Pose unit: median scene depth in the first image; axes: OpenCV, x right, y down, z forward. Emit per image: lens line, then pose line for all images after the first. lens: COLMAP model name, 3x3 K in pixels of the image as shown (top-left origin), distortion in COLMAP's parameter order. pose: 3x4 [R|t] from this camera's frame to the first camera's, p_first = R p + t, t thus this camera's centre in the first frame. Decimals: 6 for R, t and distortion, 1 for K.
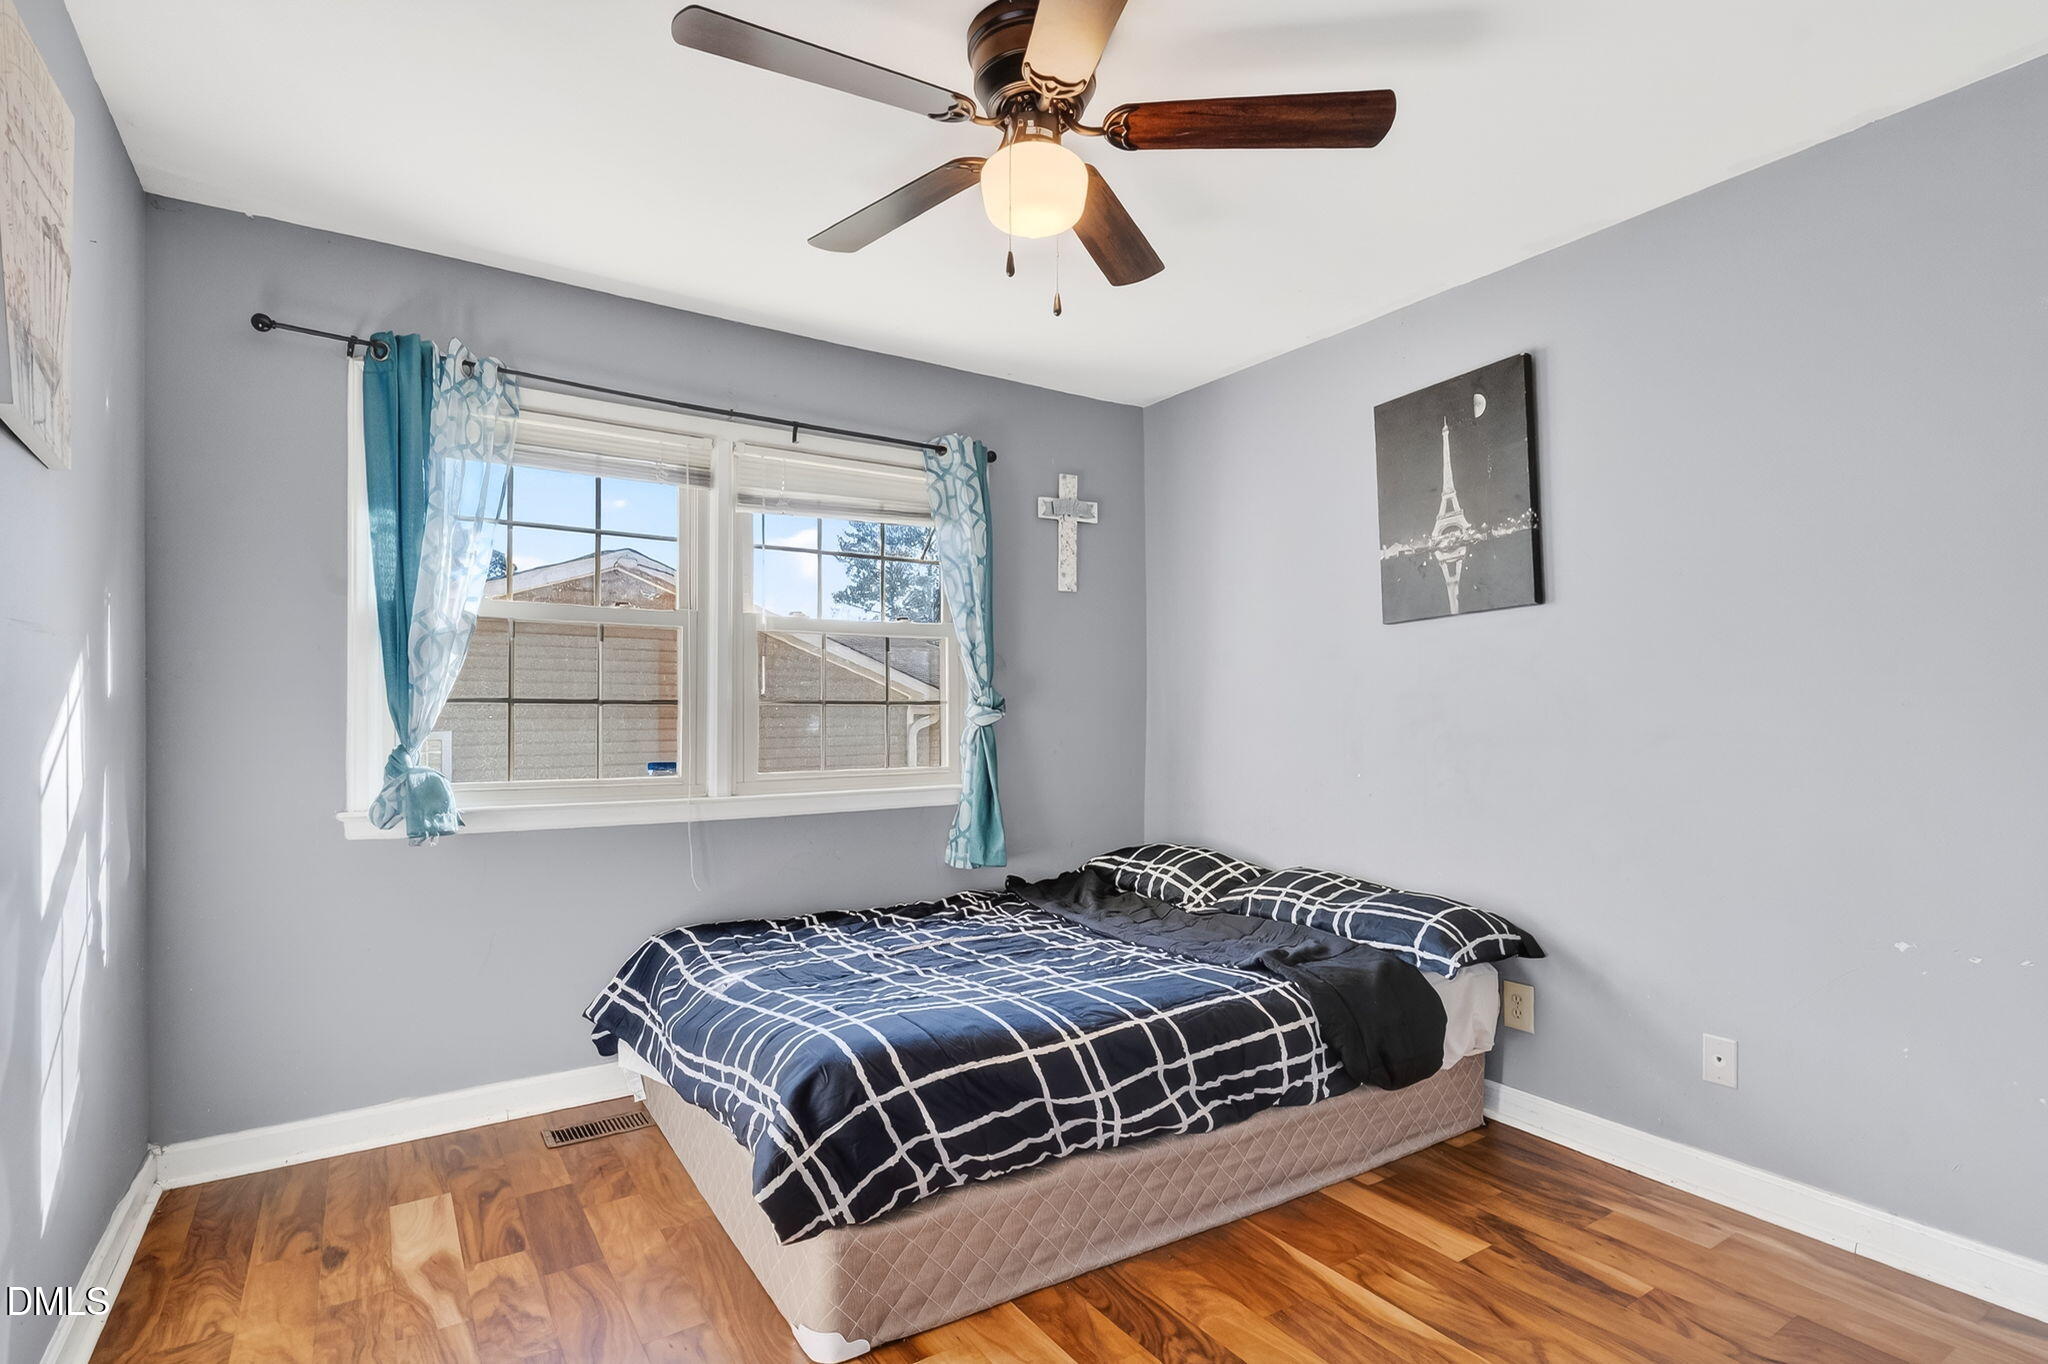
lens RADIAL K [[989.1, 0, 1028.2], [0, 989.1, 714.7], [0, 0, 1]] dist [-0.003685, -0.000412]
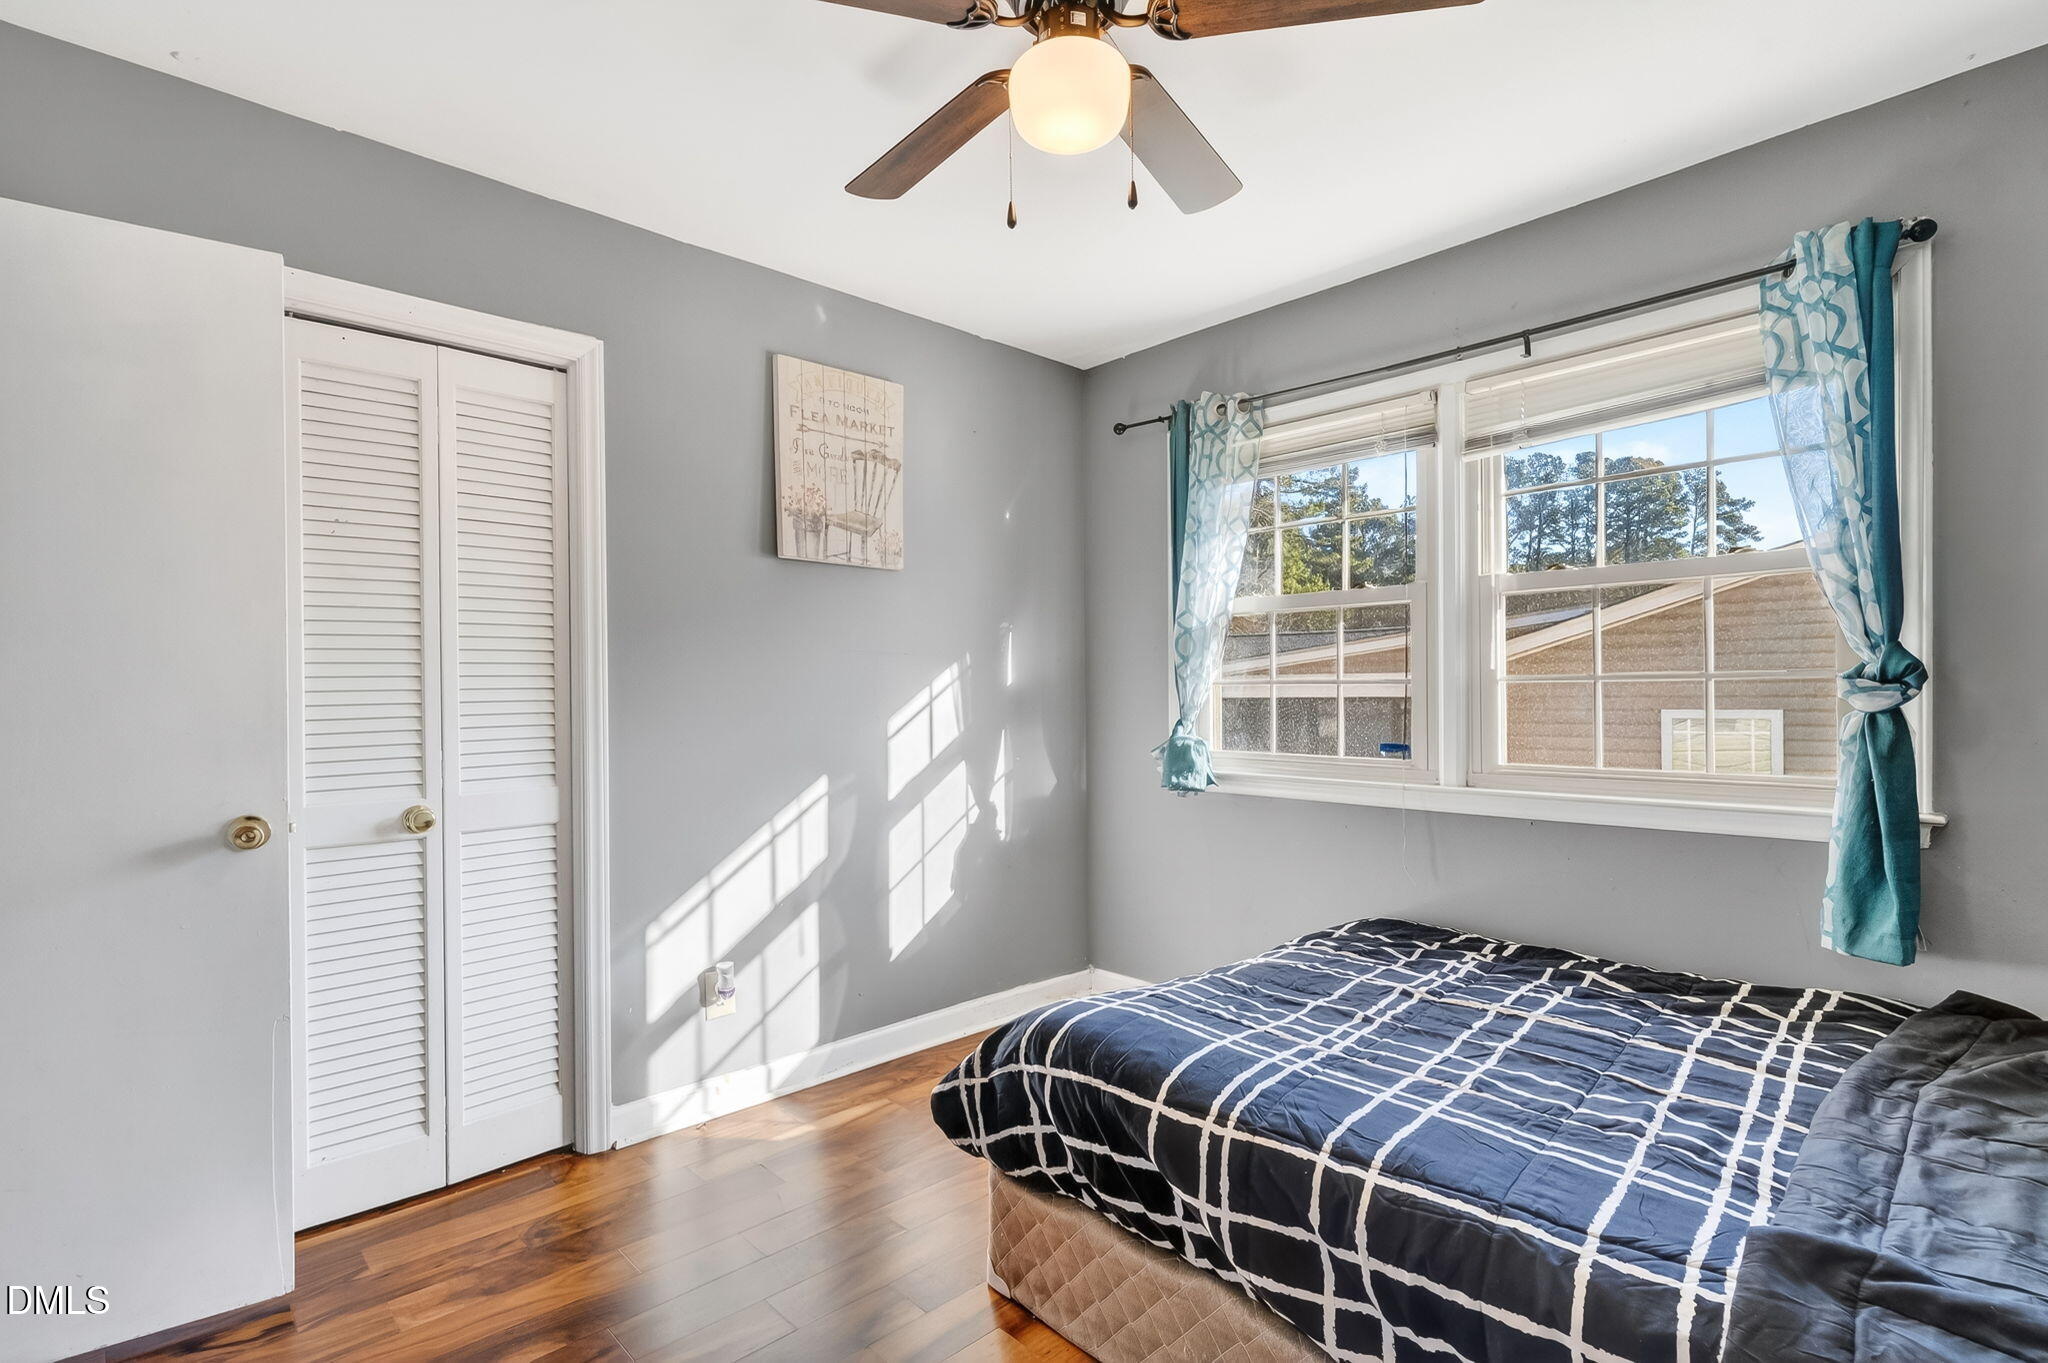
lens RADIAL K [[978.5, 0, 1013.6], [0, 978.5, 688.7], [0, 0, 1]] dist [0.003063, 0.000124]
pose [[0.165101, -0.005956, -0.986259, 0.611198], [0.005587, 0.999971, -0.005103, -0.003290], [0.986261, -0.004668, 0.165130, 0.578326]]
